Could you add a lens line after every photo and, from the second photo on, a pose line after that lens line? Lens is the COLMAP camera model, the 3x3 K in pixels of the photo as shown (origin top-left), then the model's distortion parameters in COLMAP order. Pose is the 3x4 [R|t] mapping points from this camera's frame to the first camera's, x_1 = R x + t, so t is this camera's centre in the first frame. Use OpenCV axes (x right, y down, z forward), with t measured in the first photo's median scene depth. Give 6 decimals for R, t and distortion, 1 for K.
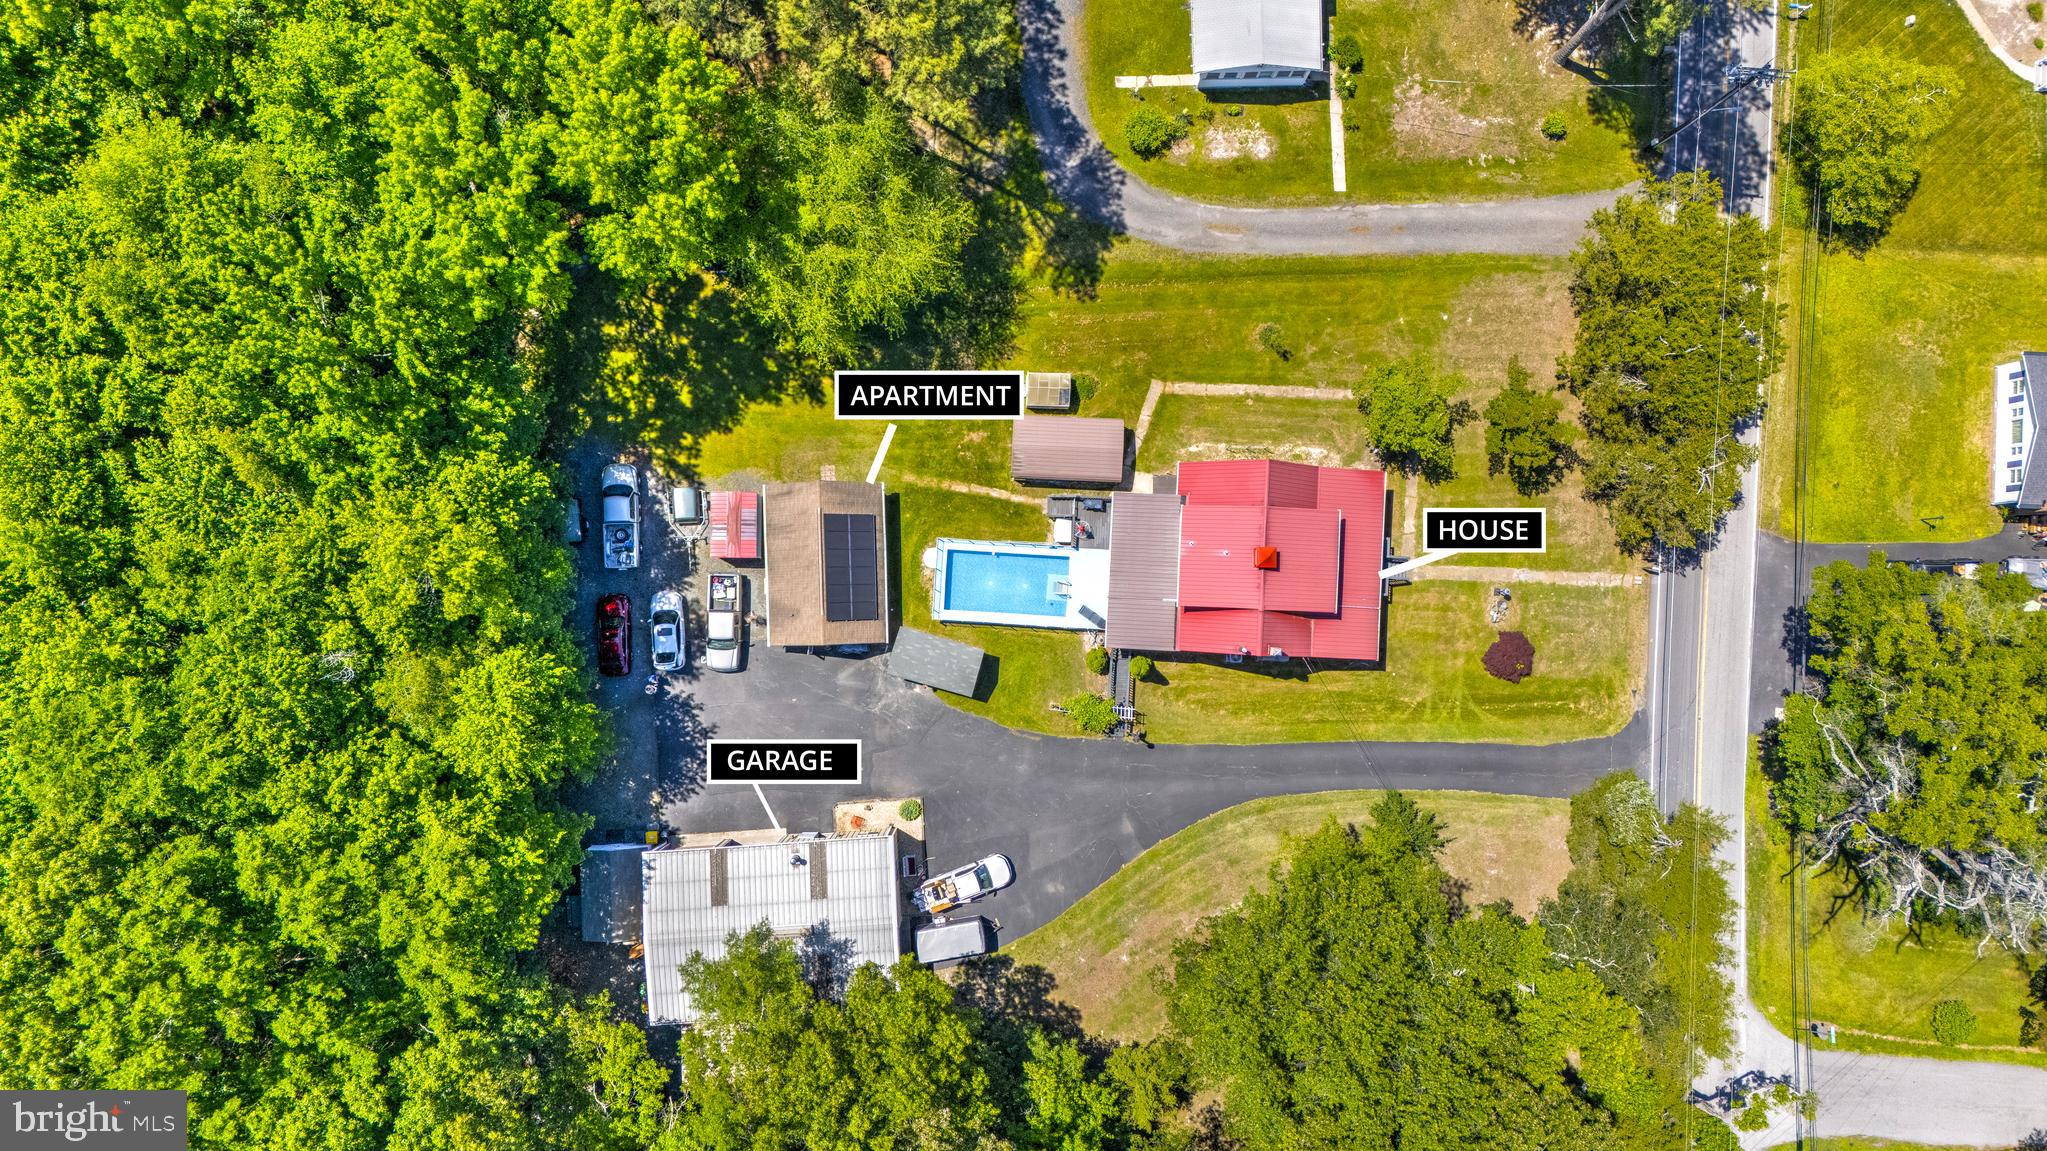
lens RADIAL K [[1504.0, 0, 1015.2], [0, 1504.0, 564.9], [0, 0, 1]] dist [0.041292, -0.017818]
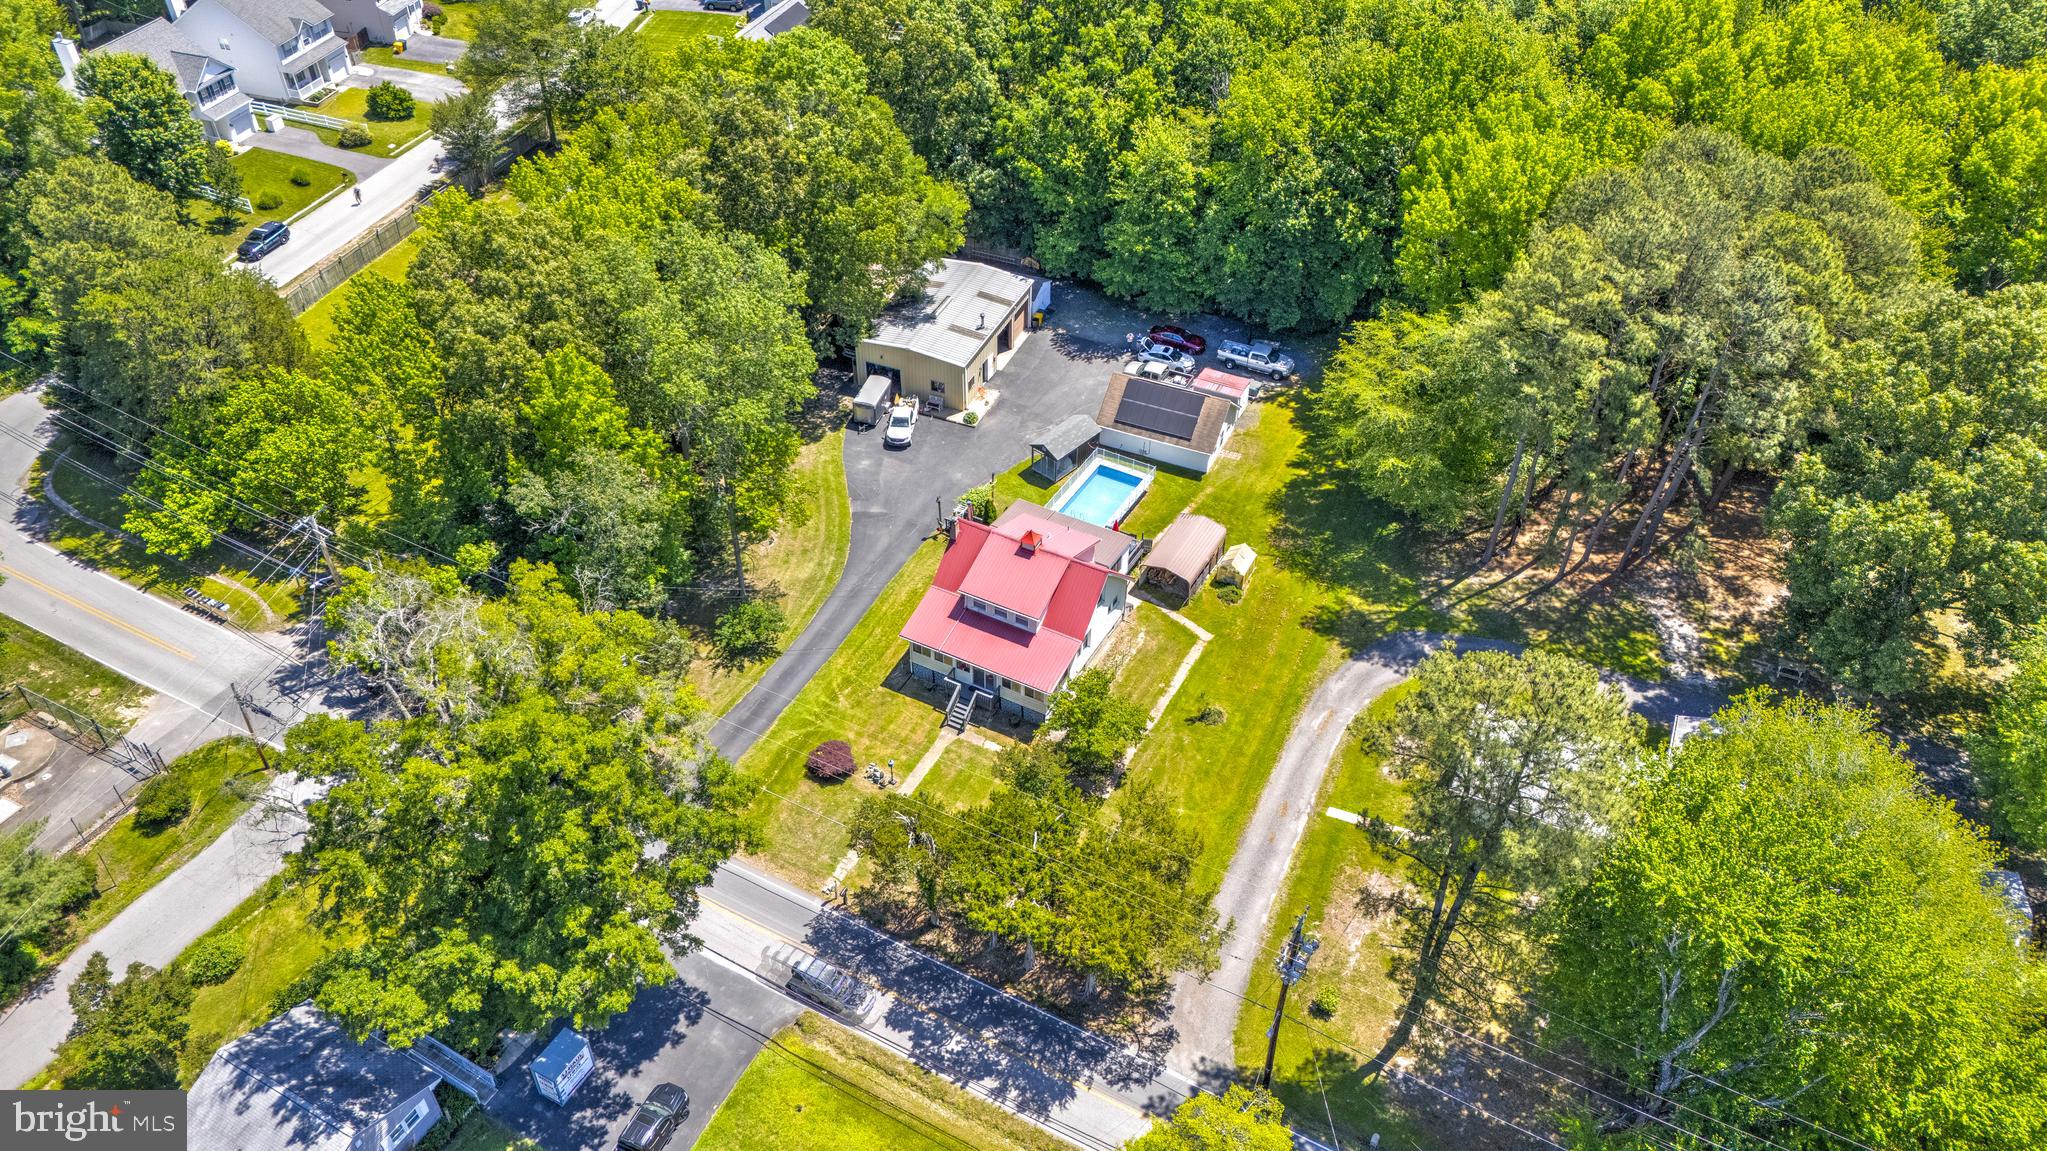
lens RADIAL K [[1504.0, 0, 1023.0], [0, 1504.0, 609.2], [0, 0, 1]] dist [0.041292, -0.017818]
pose [[-0.438533, 0.582840, -0.684095, 0.895445], [-0.898698, -0.279684, 0.337815, -0.364319], [0.005562, 0.762938, 0.646448, 0.272550]]
